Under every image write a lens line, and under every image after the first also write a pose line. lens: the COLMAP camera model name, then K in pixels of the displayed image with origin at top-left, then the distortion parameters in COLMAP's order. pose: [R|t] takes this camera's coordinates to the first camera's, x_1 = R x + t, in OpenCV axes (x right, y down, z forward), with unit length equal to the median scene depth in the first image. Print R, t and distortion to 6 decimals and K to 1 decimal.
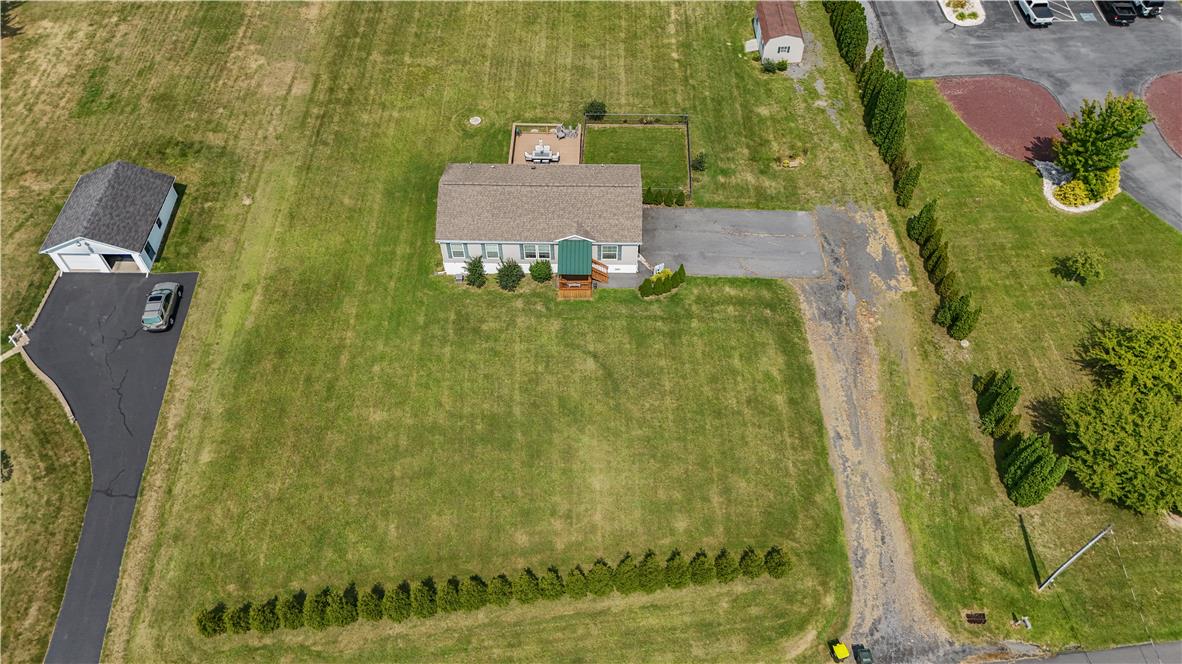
lens RADIAL K [[869.6, 0, 586.9], [0, 869.6, 329.4], [0, 0, 1]] dist [0.071568, -0.070196]
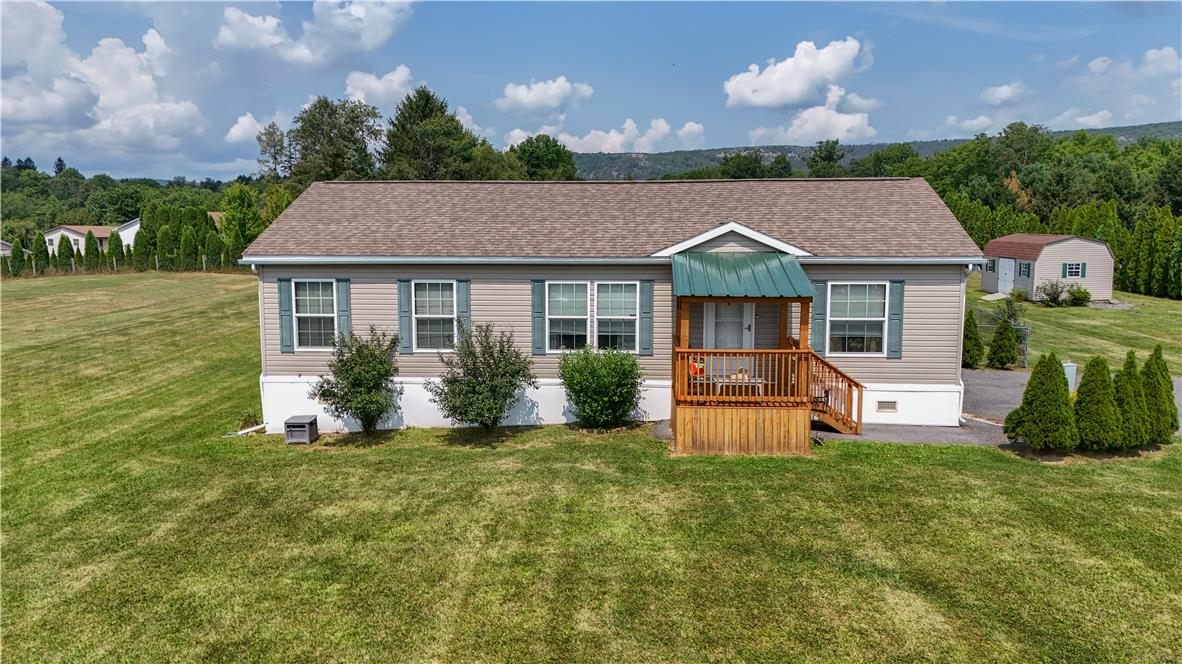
lens RADIAL K [[869.6, 0, 586.9], [0, 869.6, 329.4], [0, 0, 1]] dist [0.071568, -0.070196]
pose [[0.998316, 0.007797, -0.057479, -0.043147], [-0.046011, 0.709843, -0.702855, 0.111638], [0.035321, 0.704316, 0.709007, 0.811807]]
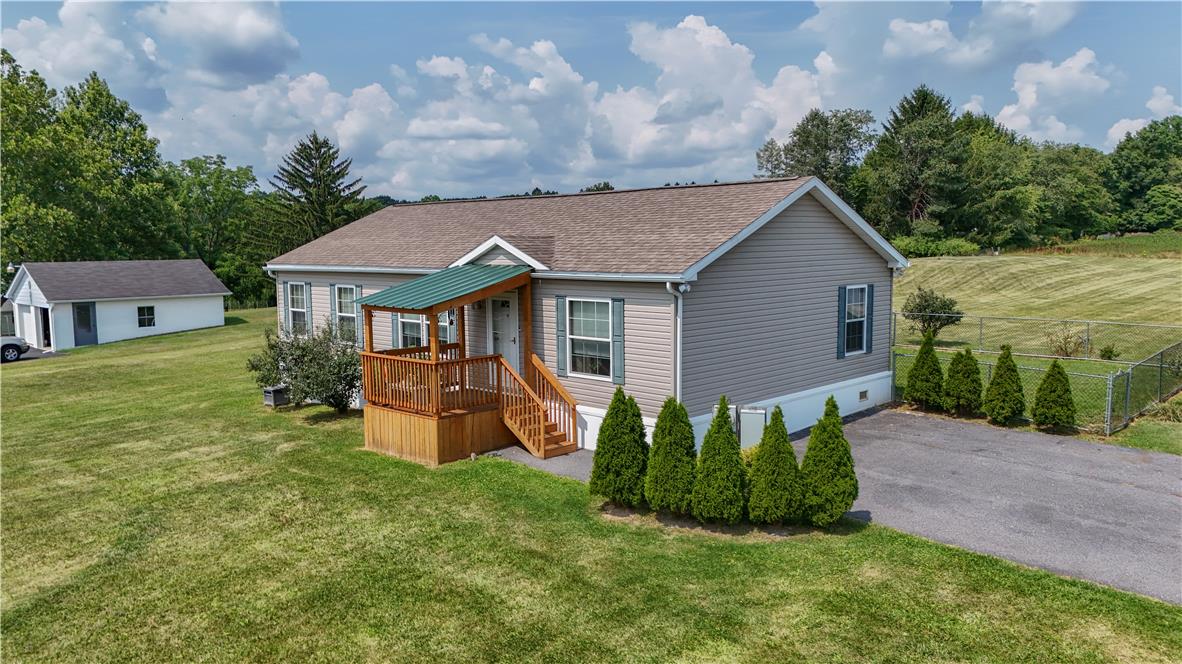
lens RADIAL K [[869.6, 0, 586.9], [0, 869.6, 329.4], [0, 0, 1]] dist [0.071568, -0.070196]
pose [[0.725419, 0.063367, -0.685384, 0.200584], [-0.530931, 0.685213, -0.498593, 0.036729], [0.438040, 0.725581, 0.530710, 0.870924]]
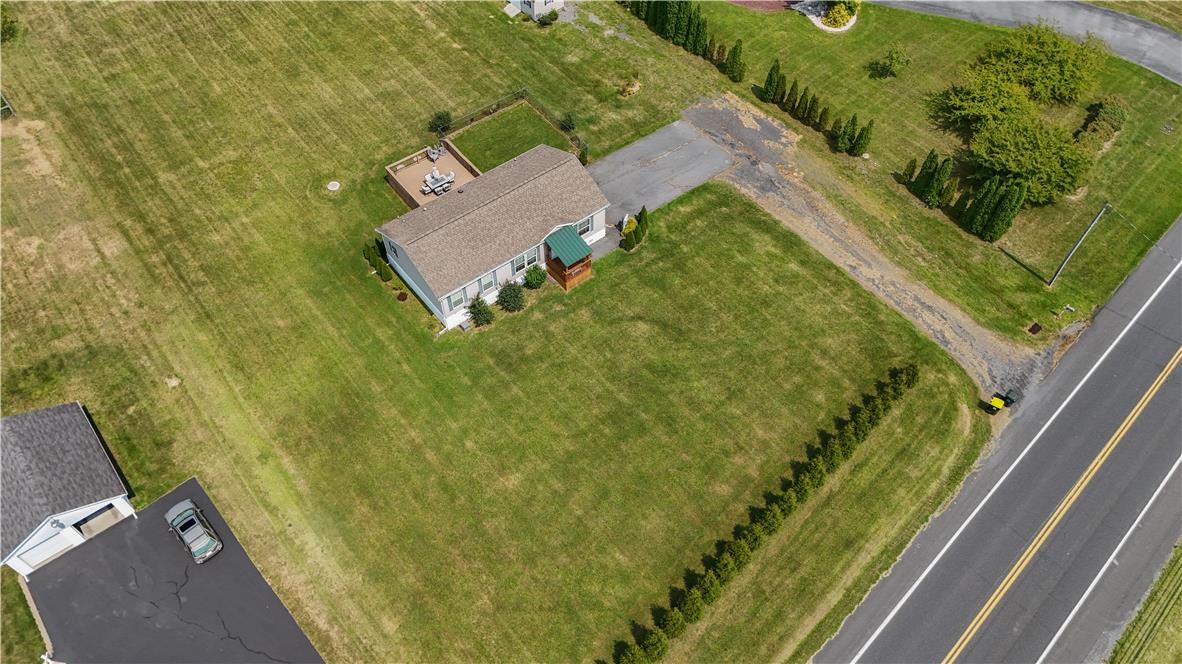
lens RADIAL K [[869.6, 0, 586.9], [0, 869.6, 329.4], [0, 0, 1]] dist [0.071568, -0.070196]
pose [[0.777786, -0.498314, 0.383056, -0.422125], [0.492610, 0.861812, 0.120893, -0.108023], [-0.390365, 0.094669, 0.915780, 0.081594]]
